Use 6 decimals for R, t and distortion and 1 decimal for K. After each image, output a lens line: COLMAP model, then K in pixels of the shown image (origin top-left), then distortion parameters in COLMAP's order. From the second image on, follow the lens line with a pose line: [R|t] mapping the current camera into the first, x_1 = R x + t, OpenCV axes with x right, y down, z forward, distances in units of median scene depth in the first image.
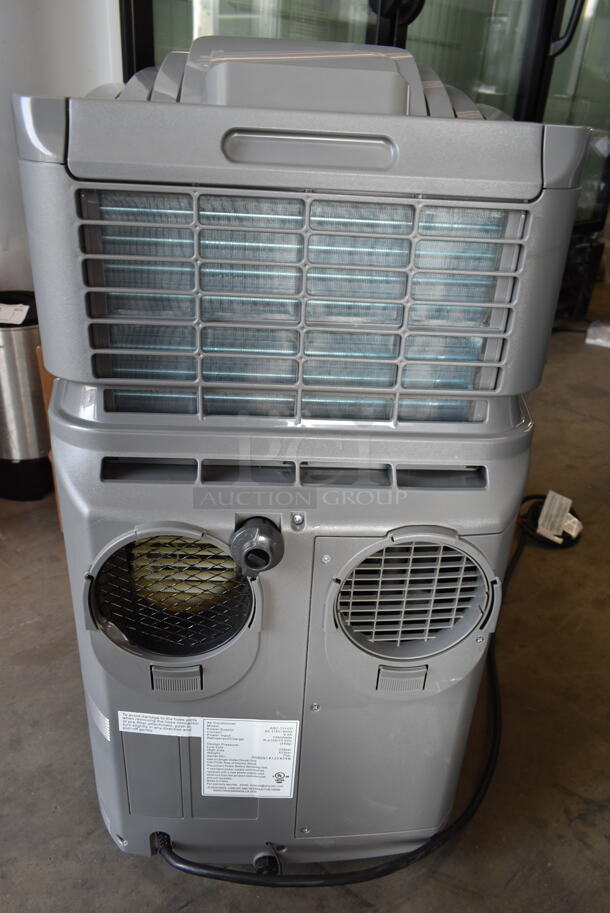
lens RADIAL K [[692.9, 0, 305.0], [0, 692.9, 456.5], [0, 0, 1]] dist [-0.006630, -0.002752]
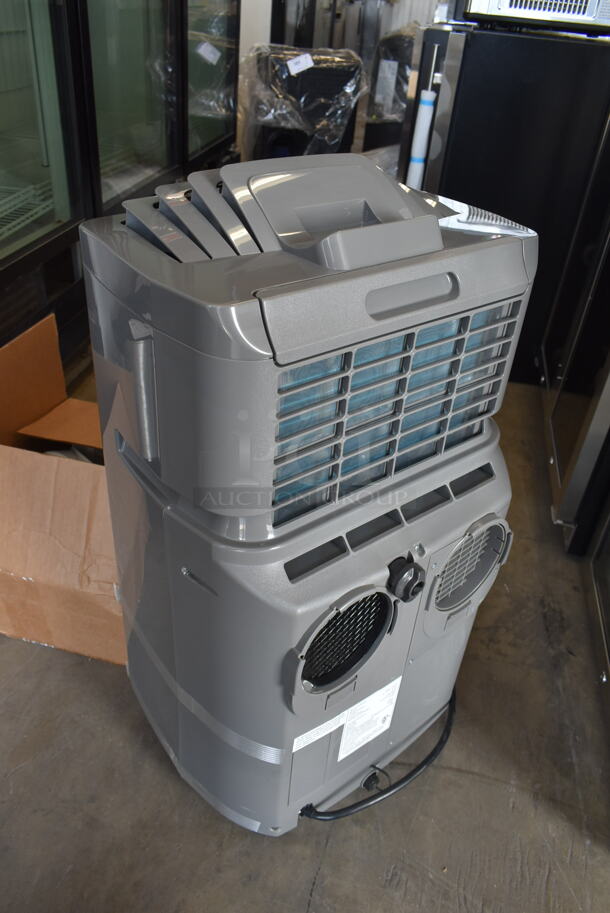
lens RADIAL K [[692.9, 0, 305.0], [0, 692.9, 456.5], [0, 0, 1]] dist [-0.006630, -0.002752]
pose [[0.813024, -0.326709, 0.481927, -0.508314], [0.238672, 0.941998, 0.235955, -0.293091], [-0.531063, -0.076815, 0.843843, -0.009296]]
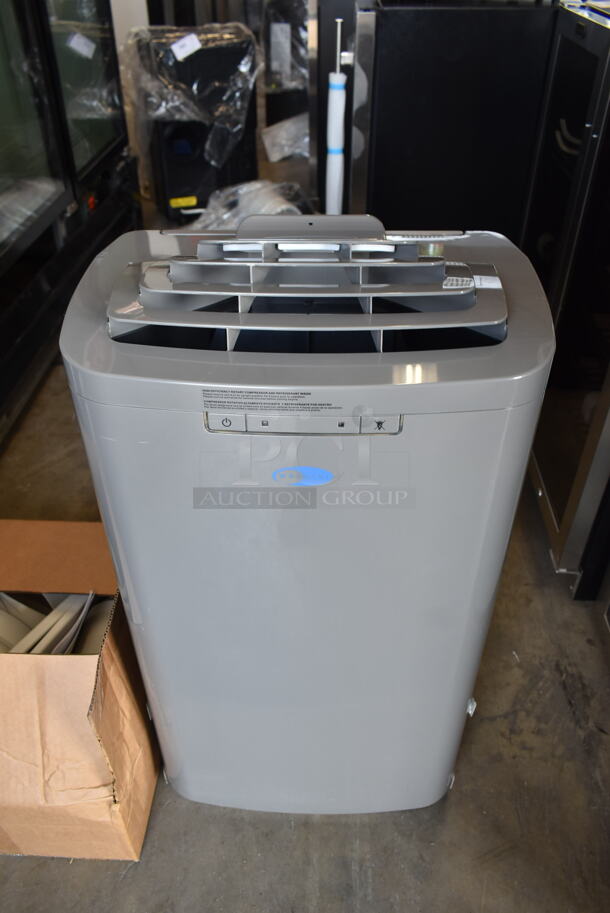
lens RADIAL K [[692.9, 0, 305.0], [0, 692.9, 456.5], [0, 0, 1]] dist [-0.006630, -0.002752]
pose [[0.715350, -0.469308, 0.517711, -0.306847], [0.357837, 0.882408, 0.305465, -0.466661], [-0.600190, -0.033258, 0.799166, 0.212701]]
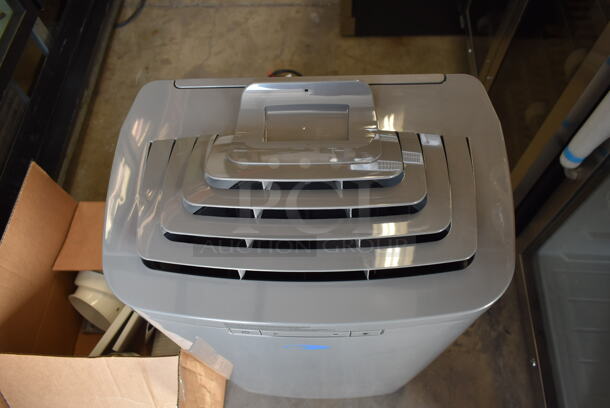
lens RADIAL K [[470.1, 0, 312.3], [0, 470.1, 206.2], [0, 0, 1]] dist [-0.001324, 0.000185]
pose [[0.699697, -0.661520, 0.269844, -0.008170], [0.395390, 0.673134, 0.624946, -0.749929], [-0.595055, -0.330580, 0.732548, 0.349259]]
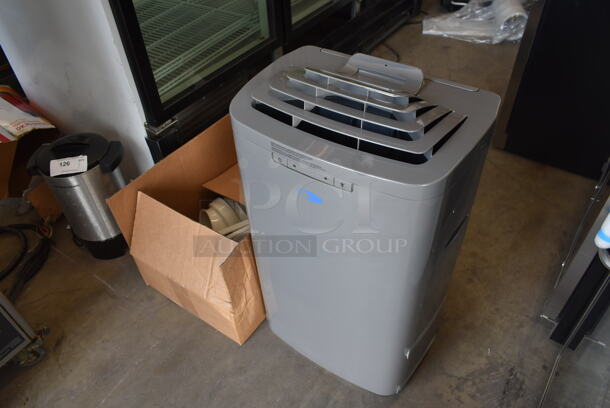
lens RADIAL K [[468.2, 0, 305.0], [0, 468.2, 204.0], [0, 0, 1]] dist [-0.002671, 0.000096]
pose [[0.972995, -0.212795, 0.089436, -0.061613], [0.179139, 0.940483, 0.288794, -0.502096], [-0.145567, -0.264973, 0.953205, -0.146976]]
